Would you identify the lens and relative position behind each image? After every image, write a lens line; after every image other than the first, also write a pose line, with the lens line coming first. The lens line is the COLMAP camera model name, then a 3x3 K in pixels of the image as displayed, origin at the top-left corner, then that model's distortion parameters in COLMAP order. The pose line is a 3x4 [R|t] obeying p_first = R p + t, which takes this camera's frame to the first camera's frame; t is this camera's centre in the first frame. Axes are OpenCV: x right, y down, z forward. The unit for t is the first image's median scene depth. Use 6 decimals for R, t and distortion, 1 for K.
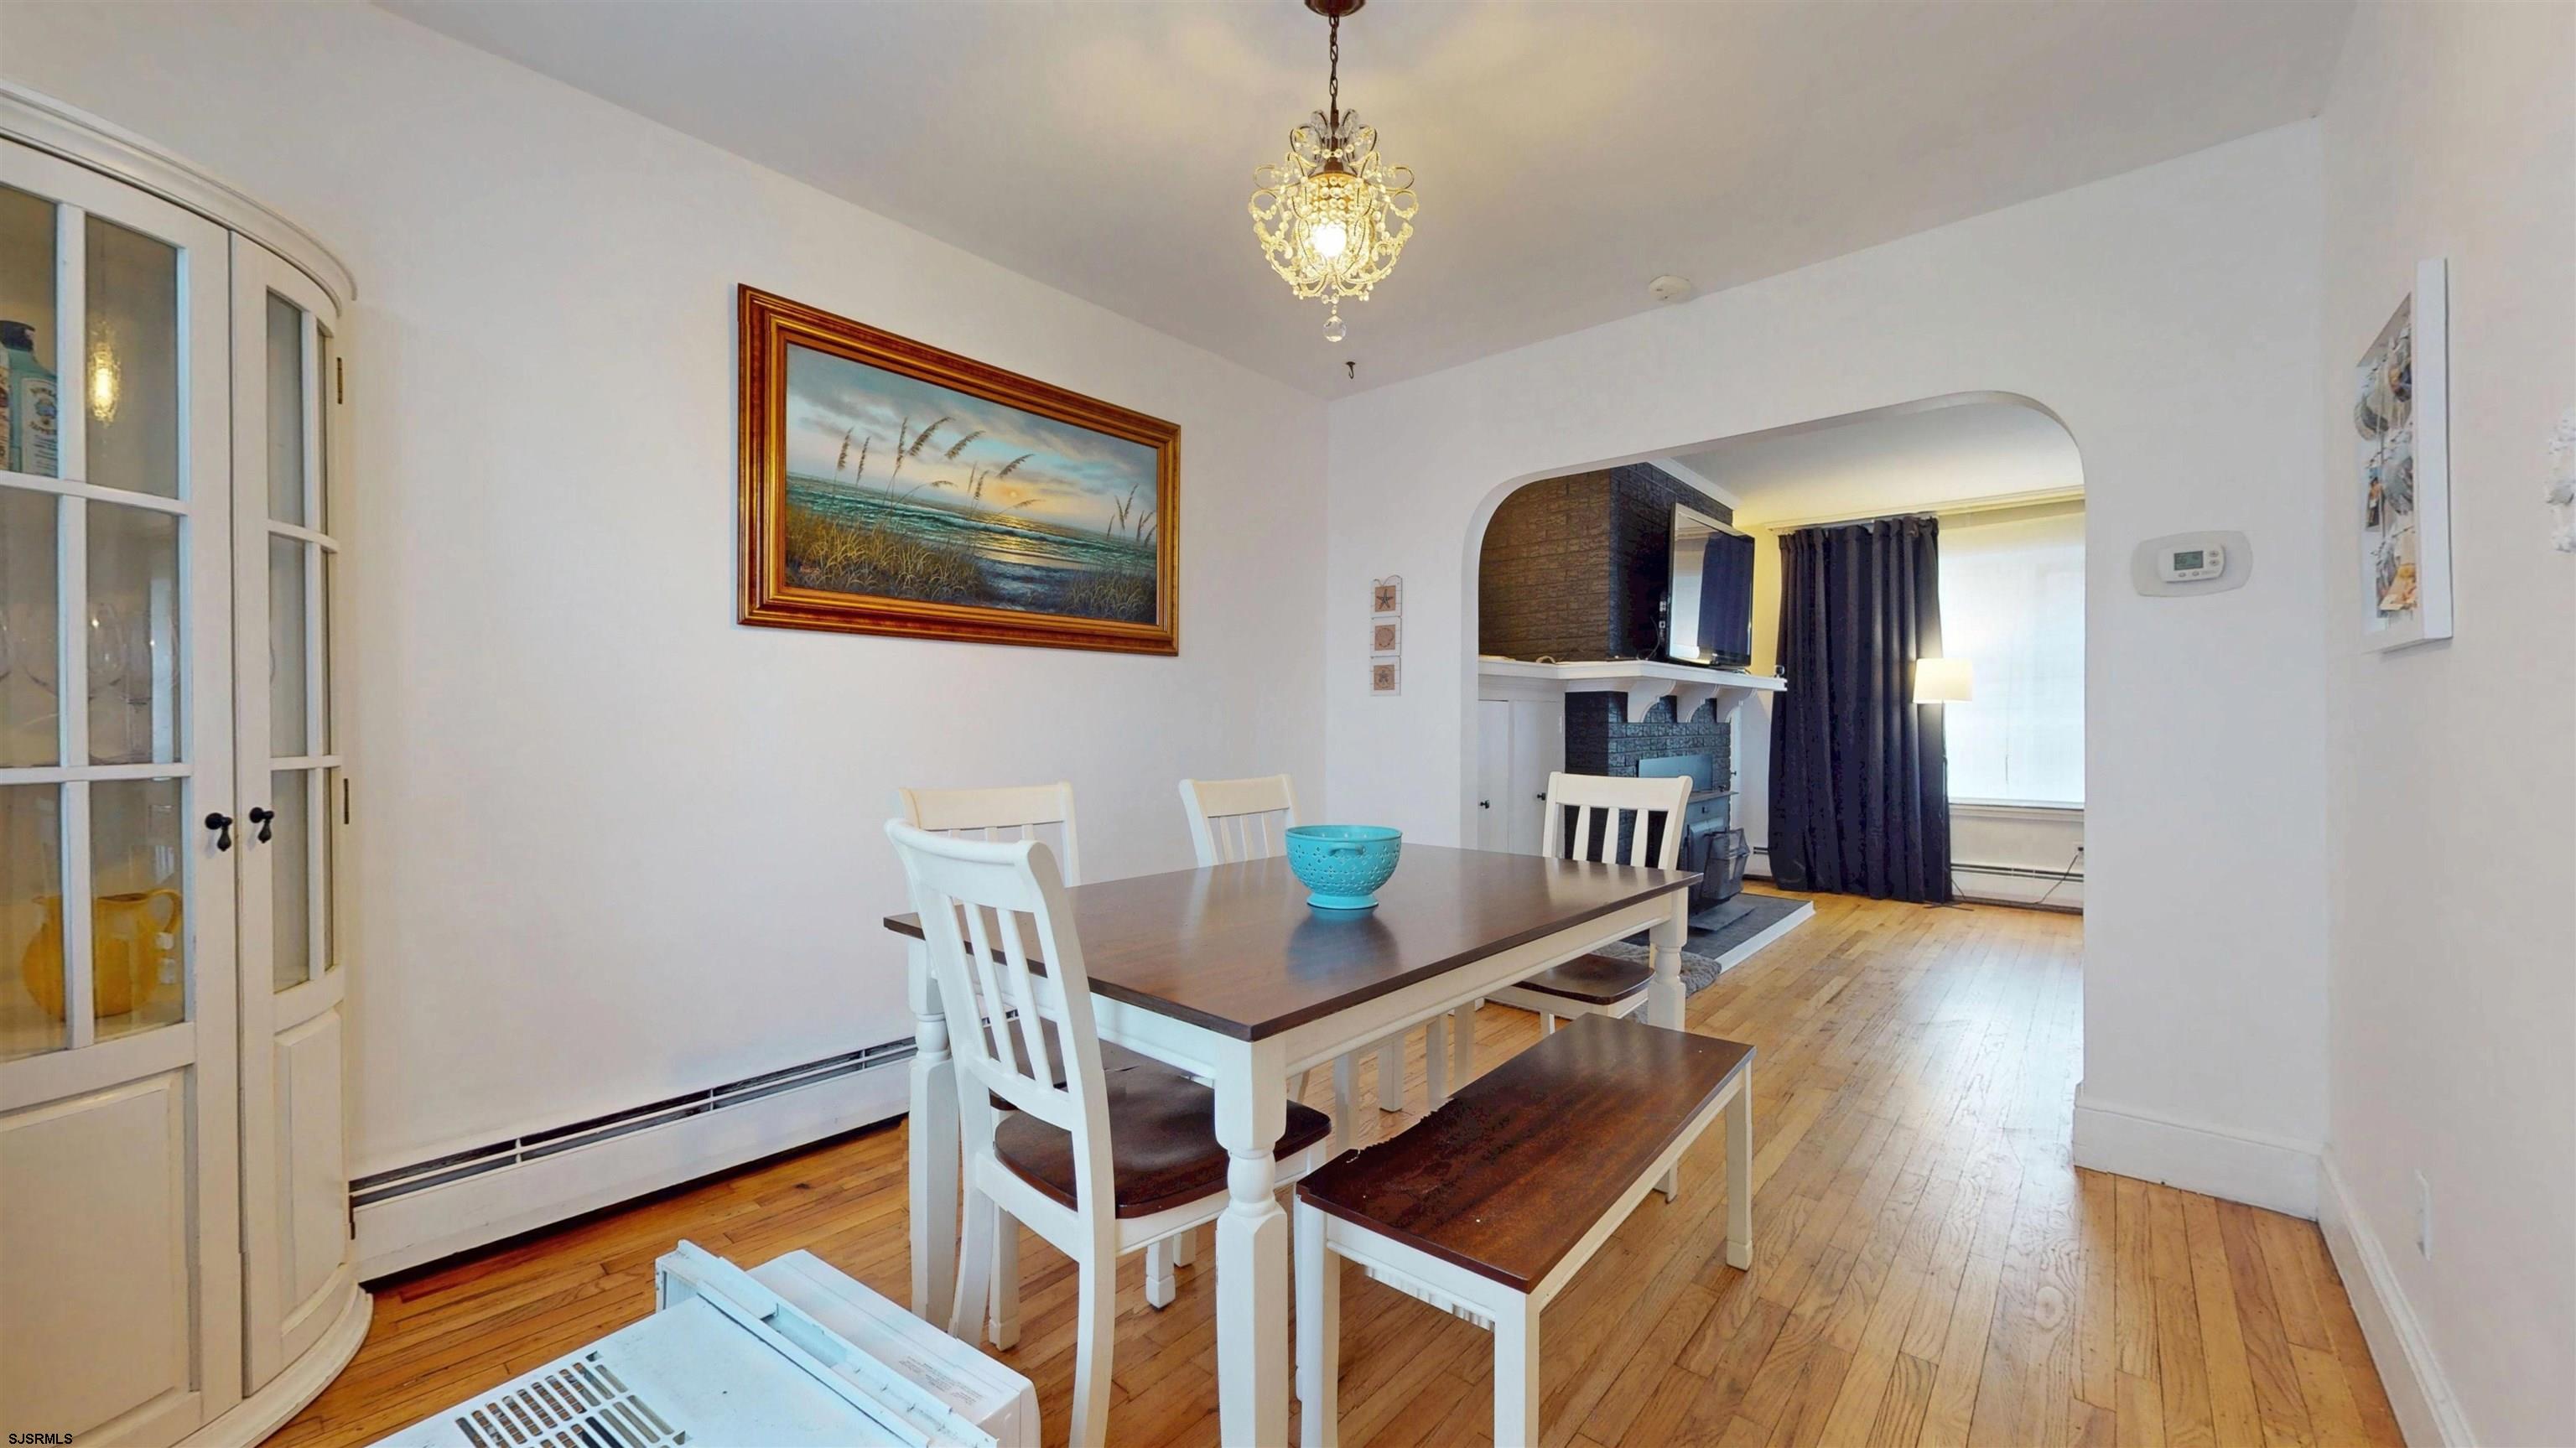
lens RADIAL K [[981.9, 0, 1300.6], [0, 981.9, 717.4], [0, 0, 1]] dist [-0.000642, 0.000033]
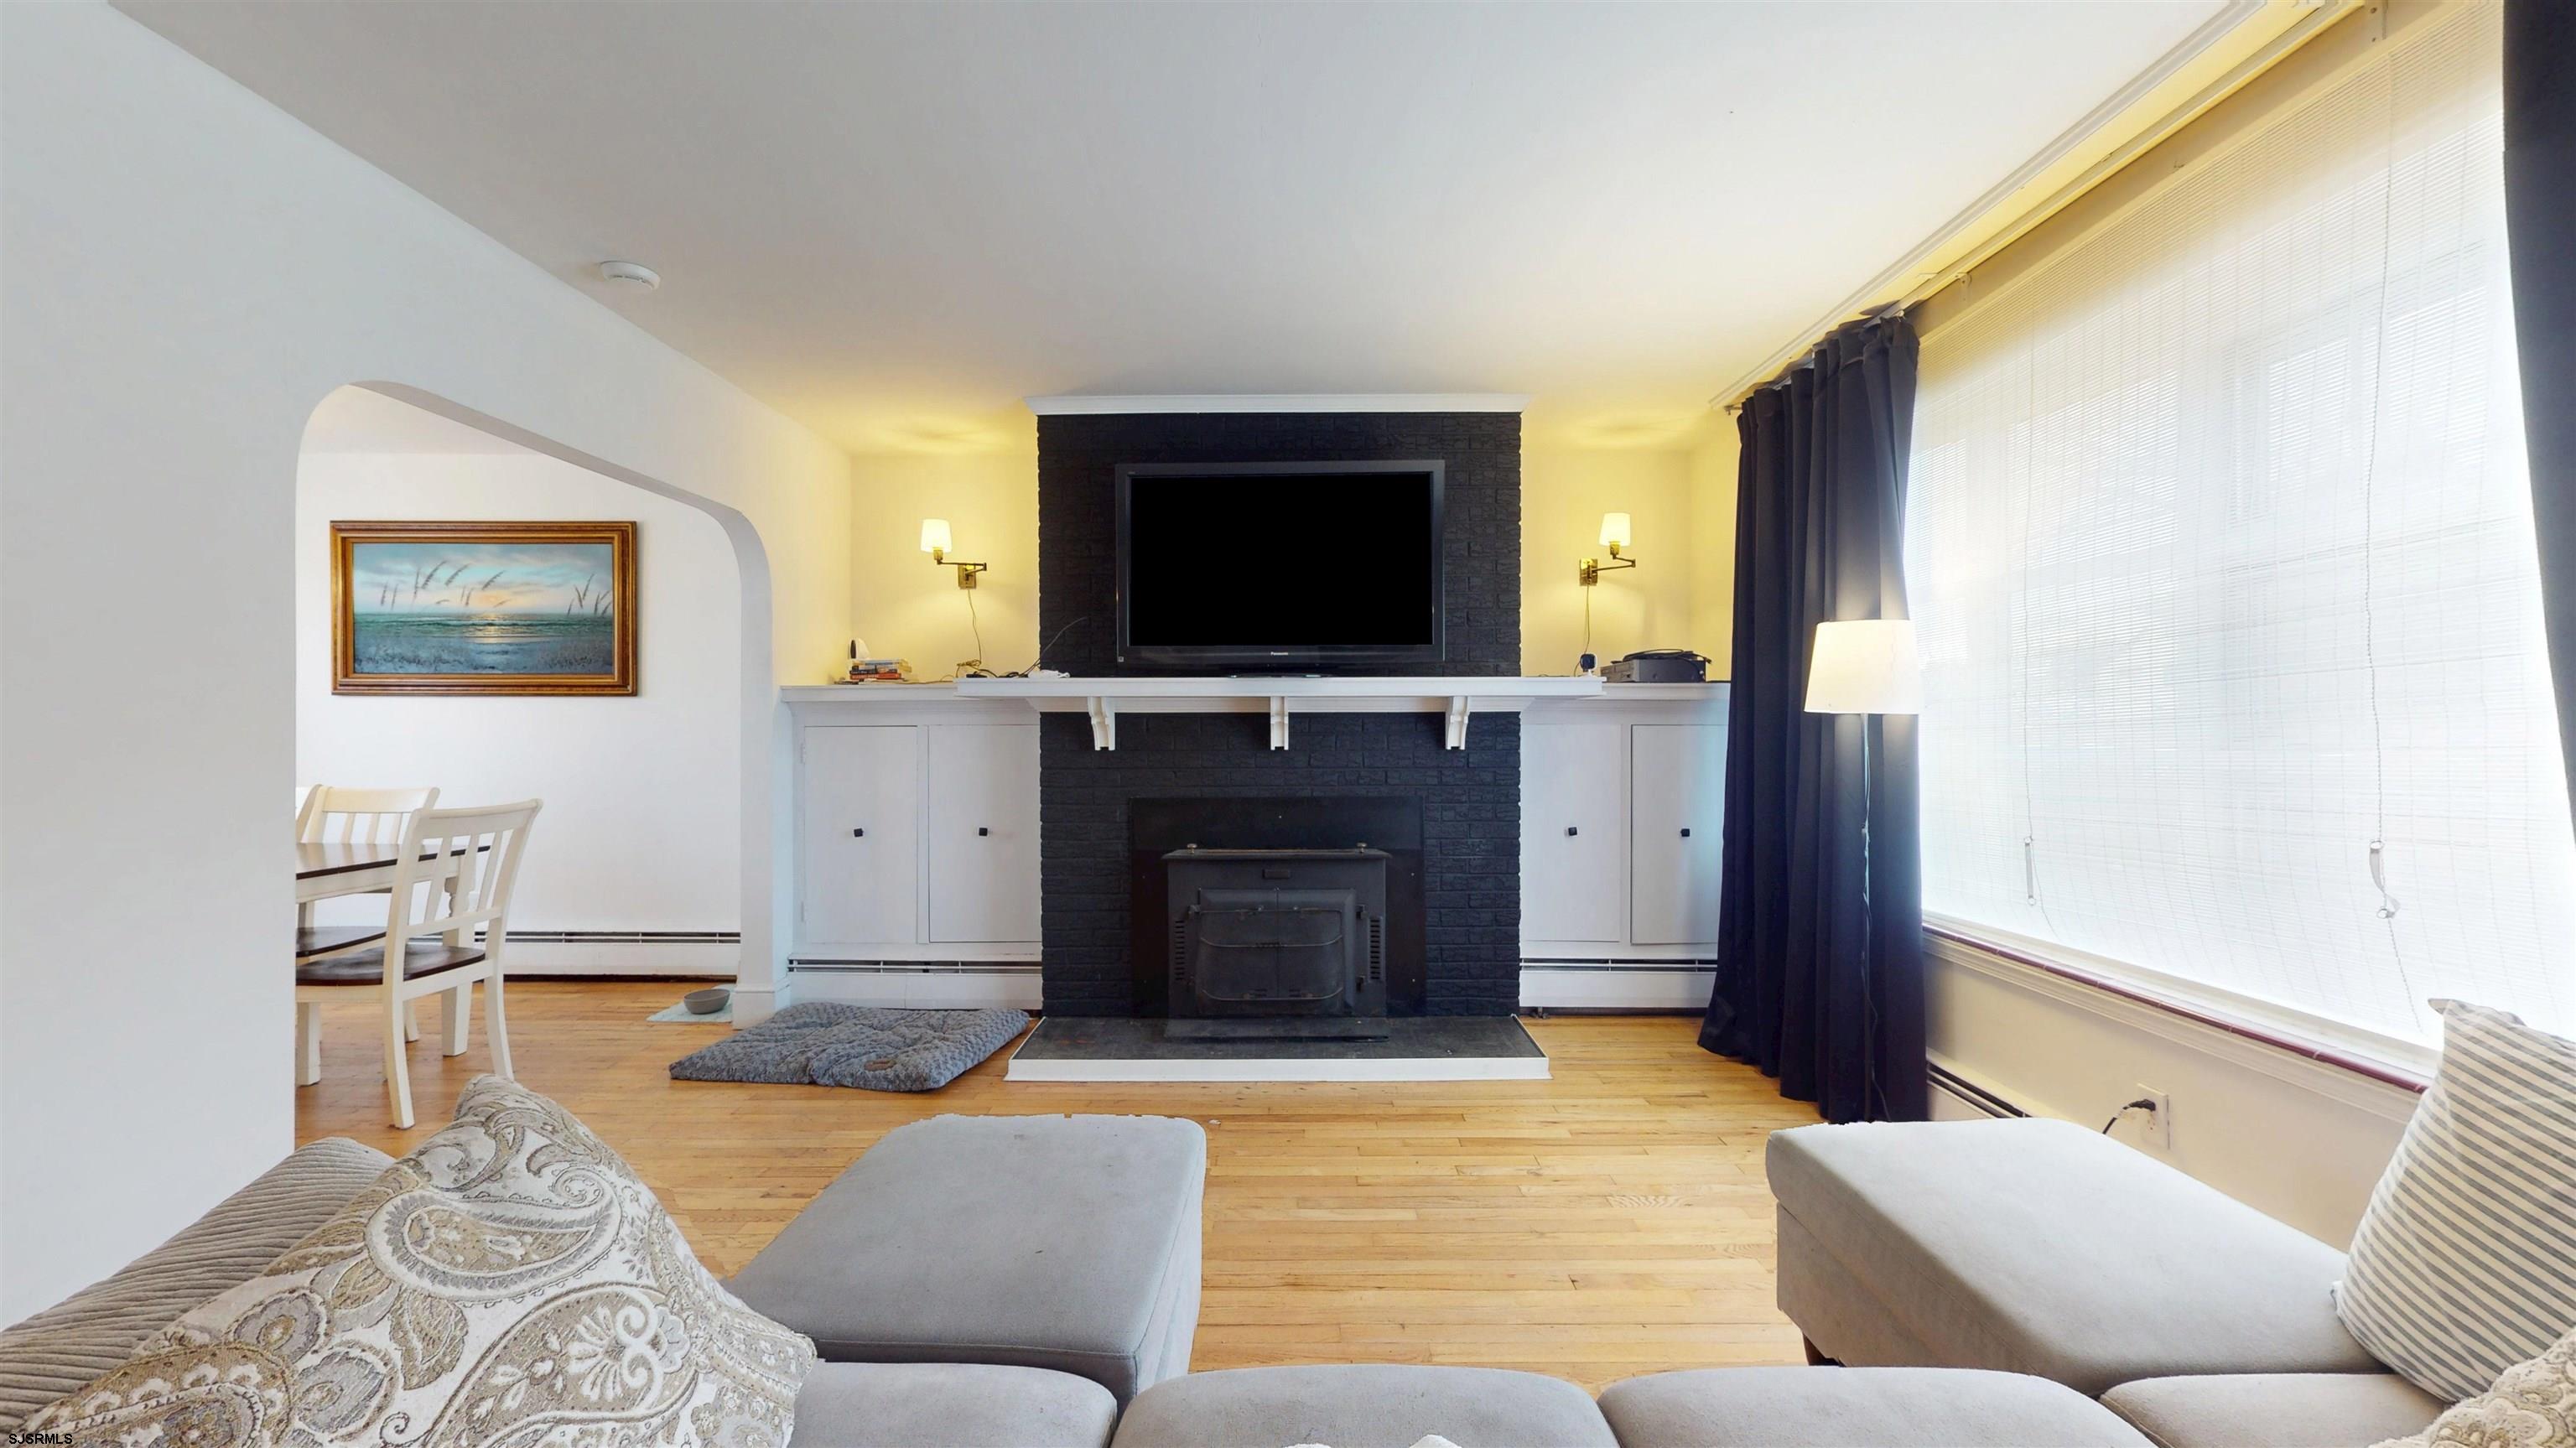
lens RADIAL K [[943.4, 0, 1289.7], [0, 943.4, 726.5], [0, 0, 1]] dist [-0.000858, 0.000299]
pose [[0.641620, -0.003571, -0.767014, 1.677542], [0.005593, 0.999984, 0.000023, -0.018581], [0.767002, -0.004305, 0.641630, 1.018796]]
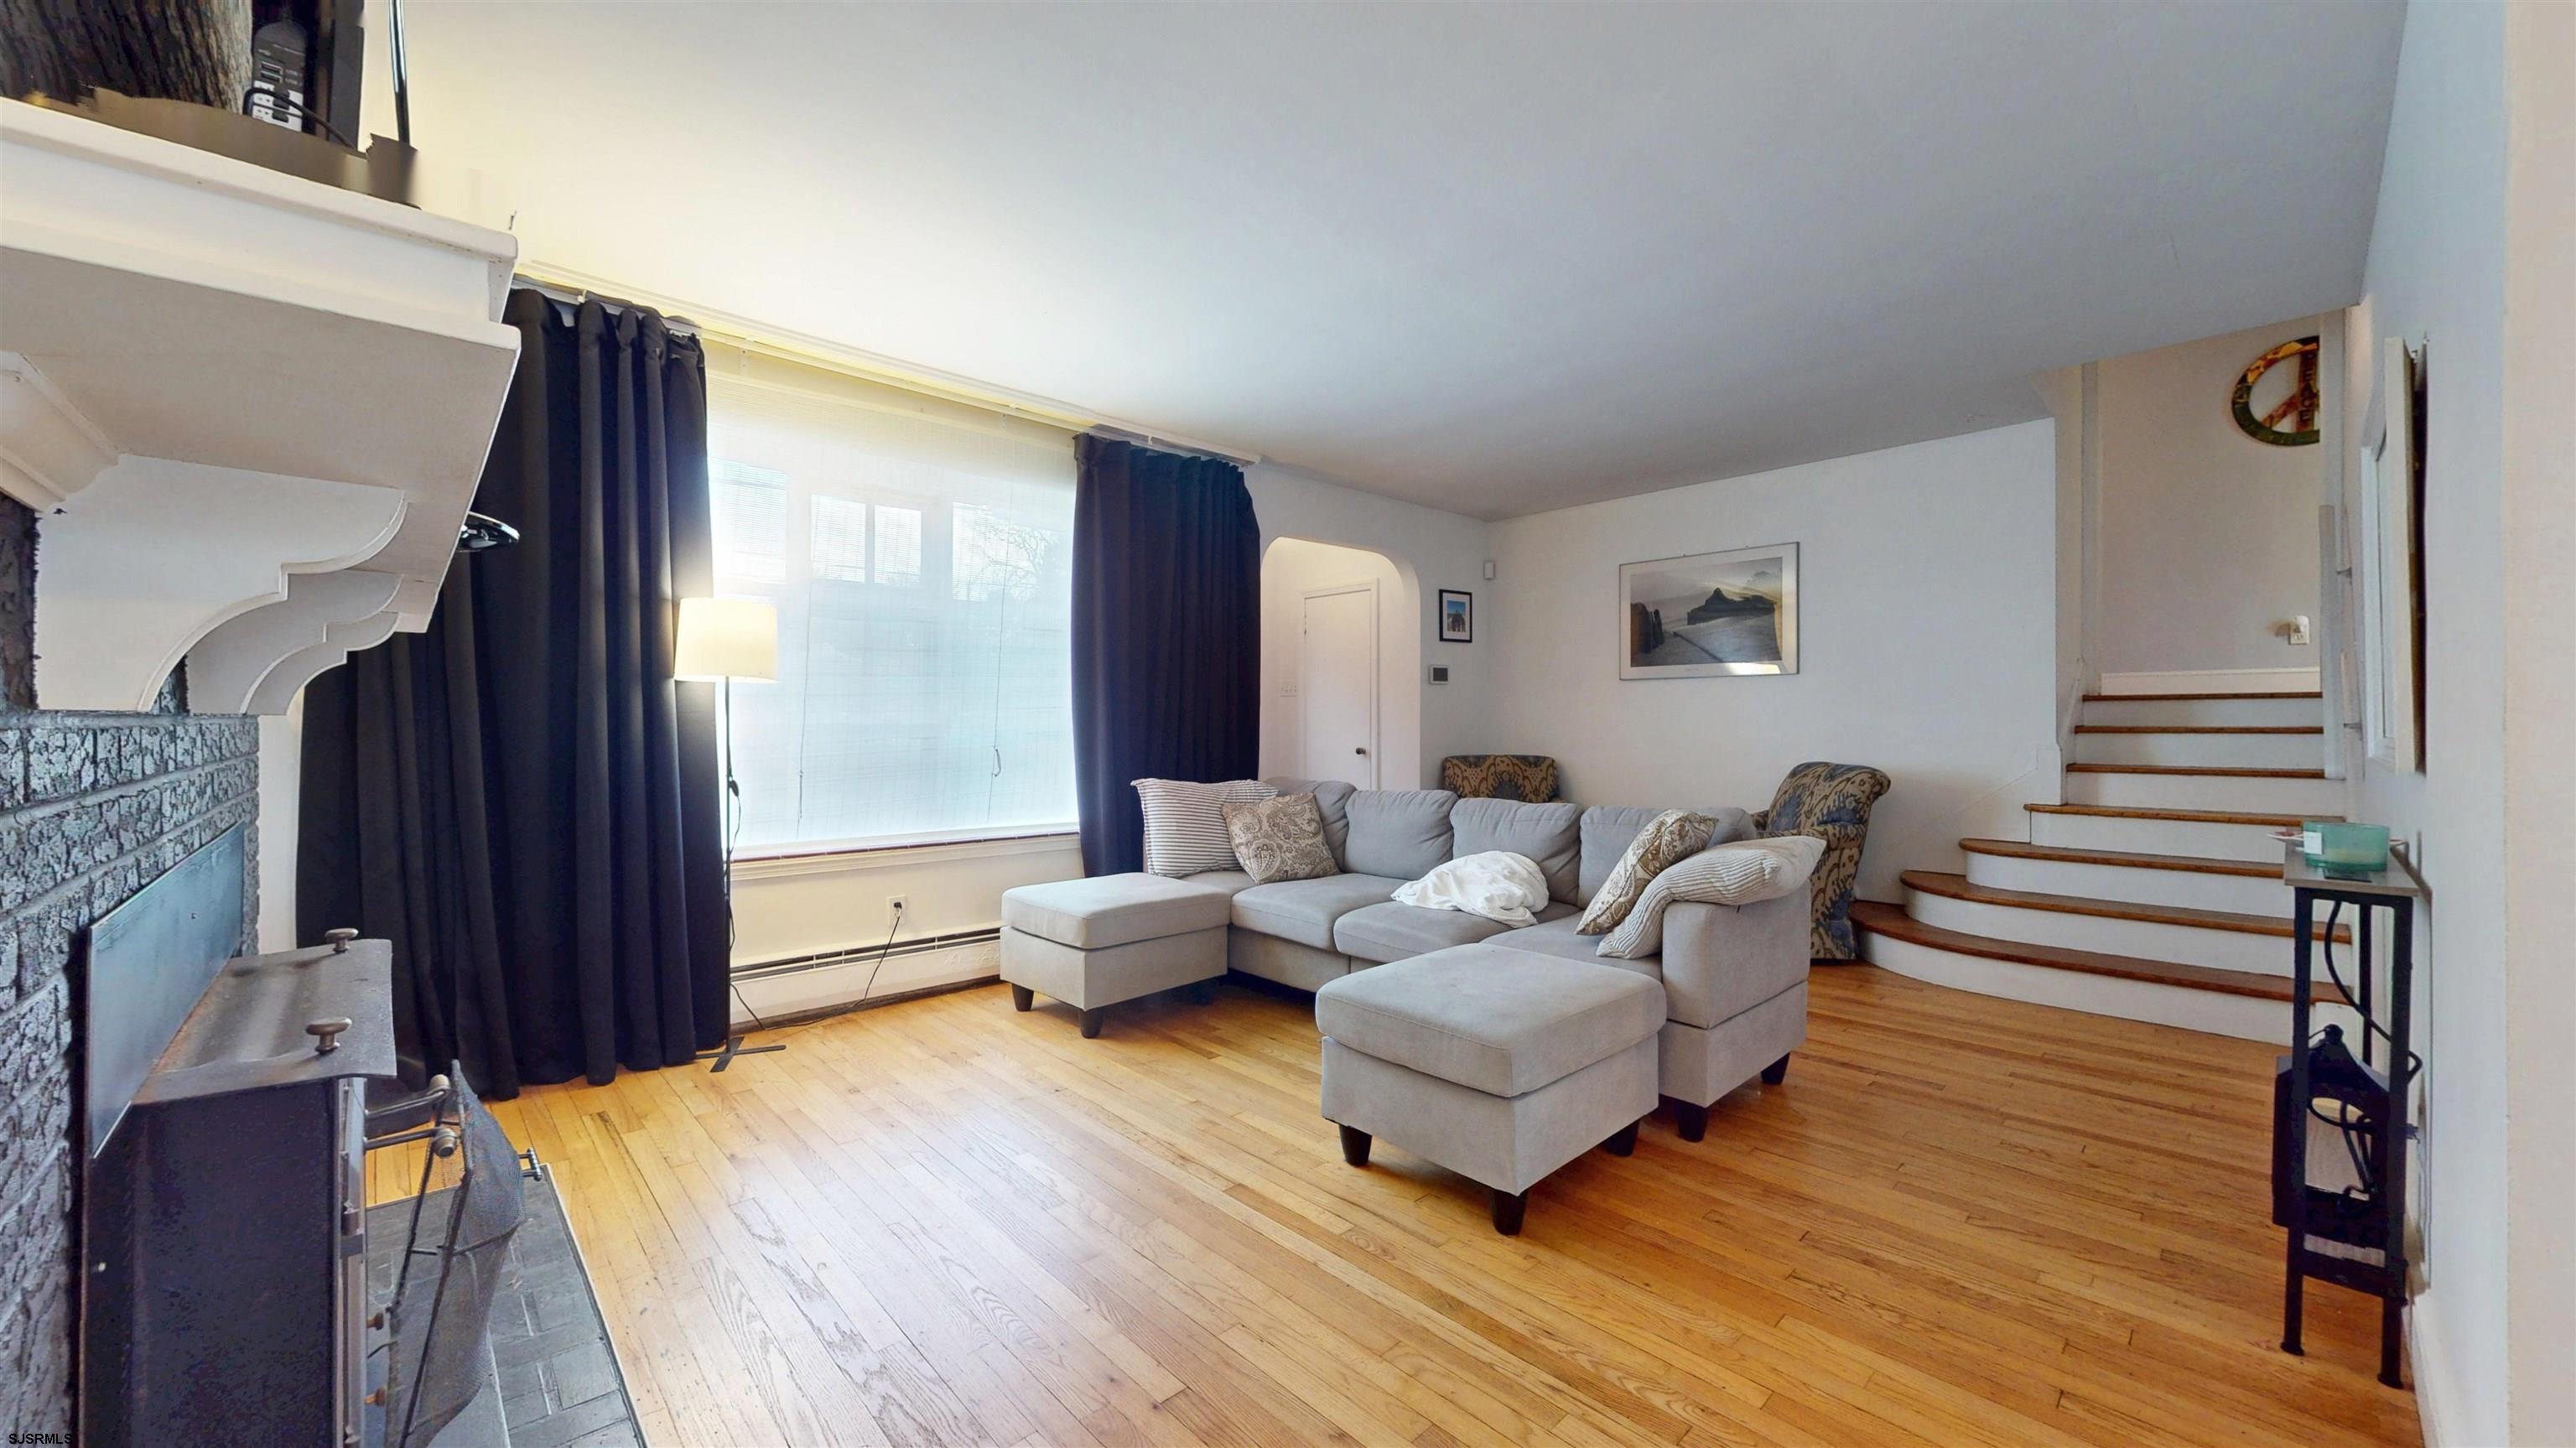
lens RADIAL K [[943.4, 0, 1286.0], [0, 943.4, 731.6], [0, 0, 1]] dist [-0.000858, 0.000299]
pose [[0.118834, -0.008856, 0.992875, 0.341995], [-0.001024, 0.999959, 0.009042, 0.017368], [-0.992914, -0.002092, 0.118820, 1.279010]]
